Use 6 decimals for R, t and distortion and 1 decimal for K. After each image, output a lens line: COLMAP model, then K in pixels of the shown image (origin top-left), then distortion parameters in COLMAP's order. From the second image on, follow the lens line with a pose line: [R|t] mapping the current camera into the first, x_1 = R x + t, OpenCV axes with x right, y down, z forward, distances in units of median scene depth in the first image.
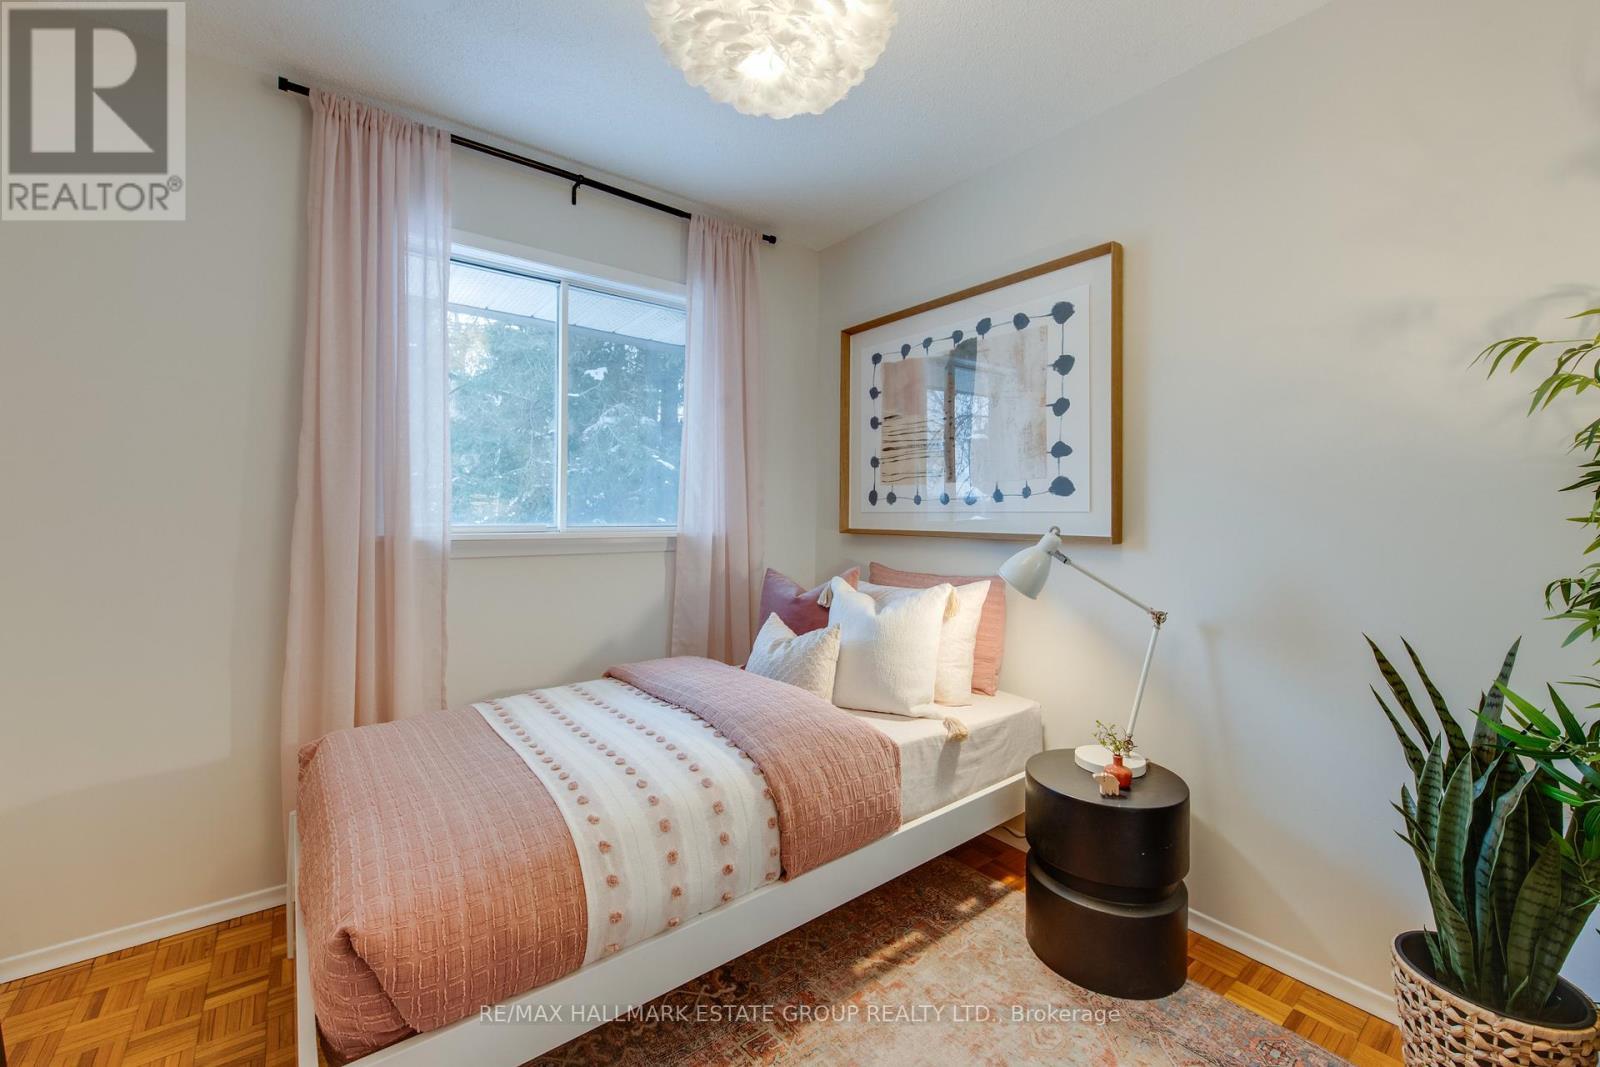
lens RADIAL K [[648.7, 0, 796.1], [0, 648.7, 521.0], [0, 0, 1]] dist [-0.000048, -0.000173]
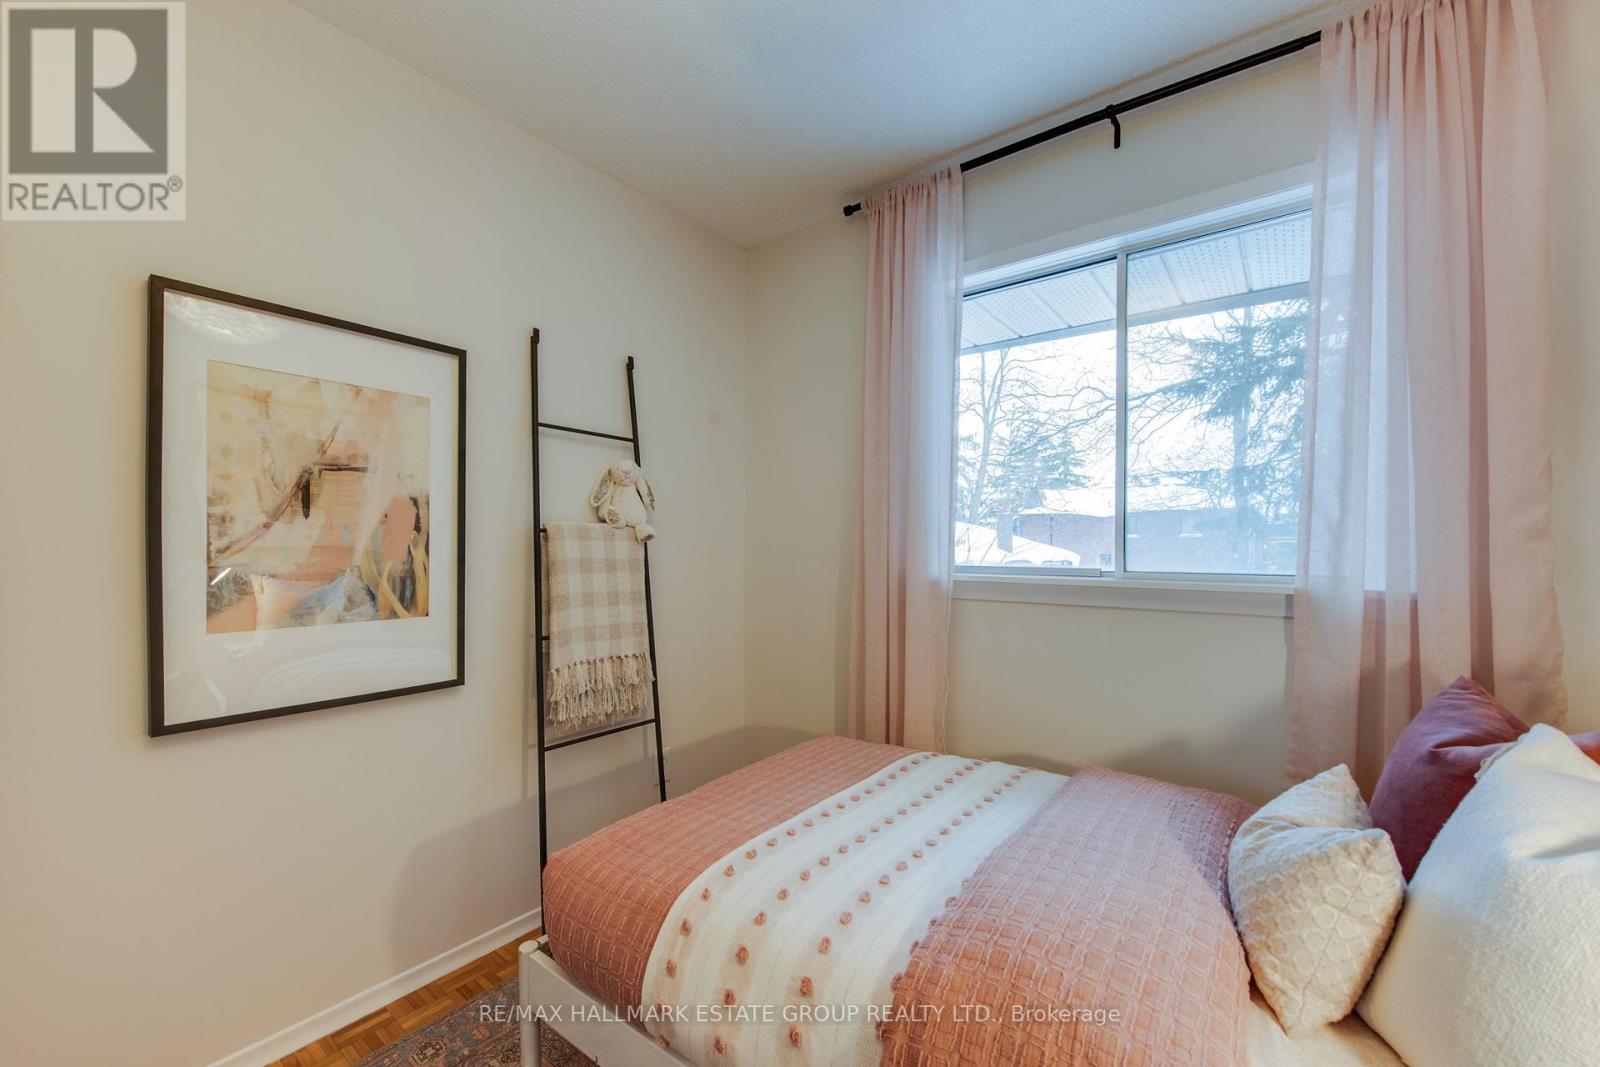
lens RADIAL K [[635.5, 0, 797.2], [0, 635.5, 559.2], [0, 0, 1]] dist [0.000042, -0.000082]
pose [[0.258081, 0.009468, -0.966077, 0.298741], [-0.016188, 0.999854, 0.005475, -0.004418], [0.965988, 0.014226, 0.258196, 0.473089]]
